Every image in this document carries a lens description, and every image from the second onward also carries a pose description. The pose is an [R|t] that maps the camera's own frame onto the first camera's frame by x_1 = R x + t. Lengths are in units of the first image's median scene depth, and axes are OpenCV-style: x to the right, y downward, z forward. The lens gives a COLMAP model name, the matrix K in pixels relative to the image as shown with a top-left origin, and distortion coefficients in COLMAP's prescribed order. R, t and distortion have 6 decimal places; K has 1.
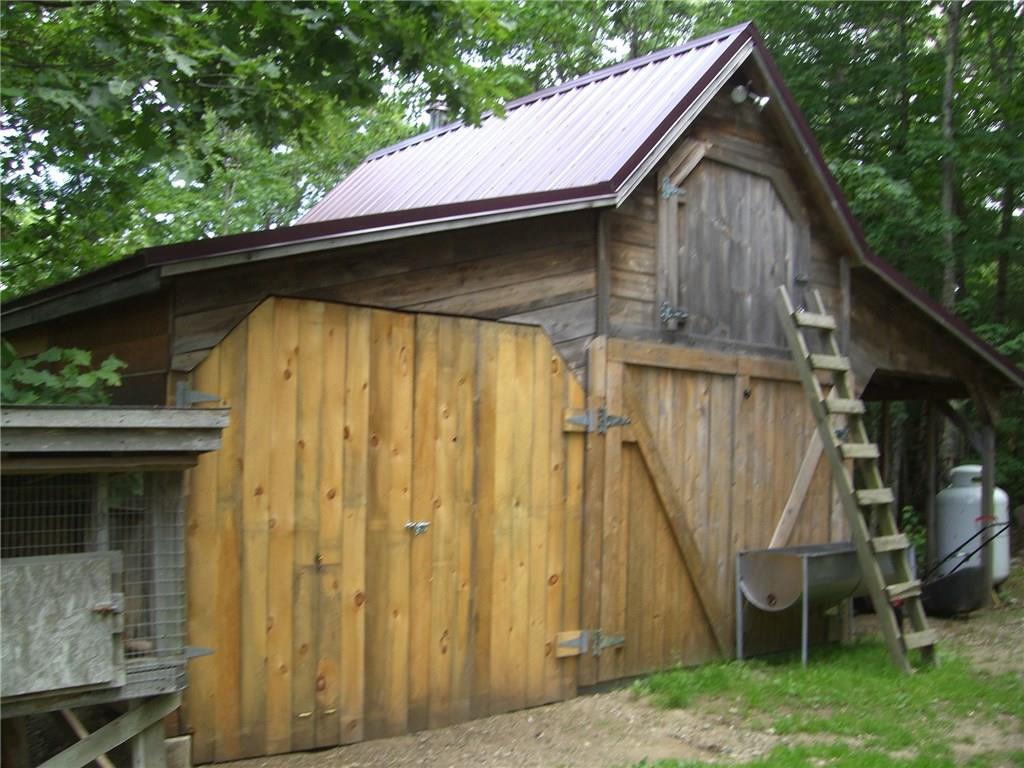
lens RADIAL K [[1144.5, 0, 512.0], [0, 1144.5, 384.0], [0, 0, 1]] dist [-0.260777, 0.381582]
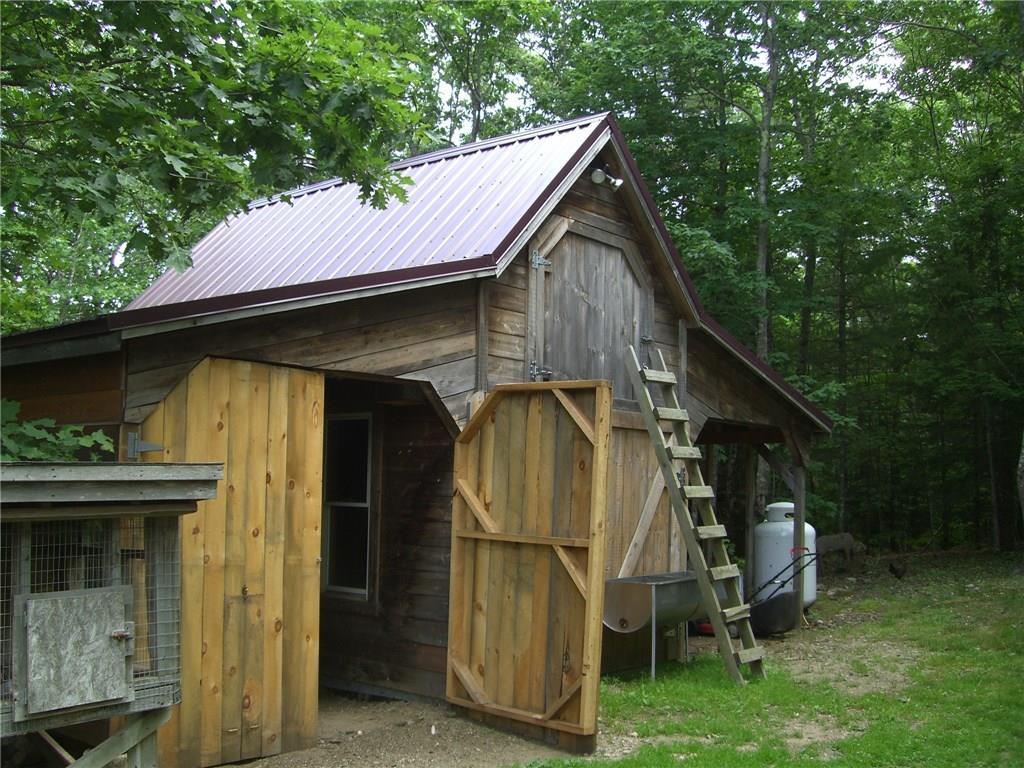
lens RADIAL K [[1144.5, 0, 512.0], [0, 1144.5, 384.0], [0, 0, 1]] dist [-0.260777, 0.381582]
pose [[0.984735, 0.014594, 0.173449, -0.089561], [-0.009884, 0.999559, -0.027987, -0.018065], [-0.173781, 0.025845, 0.984445, -0.124080]]
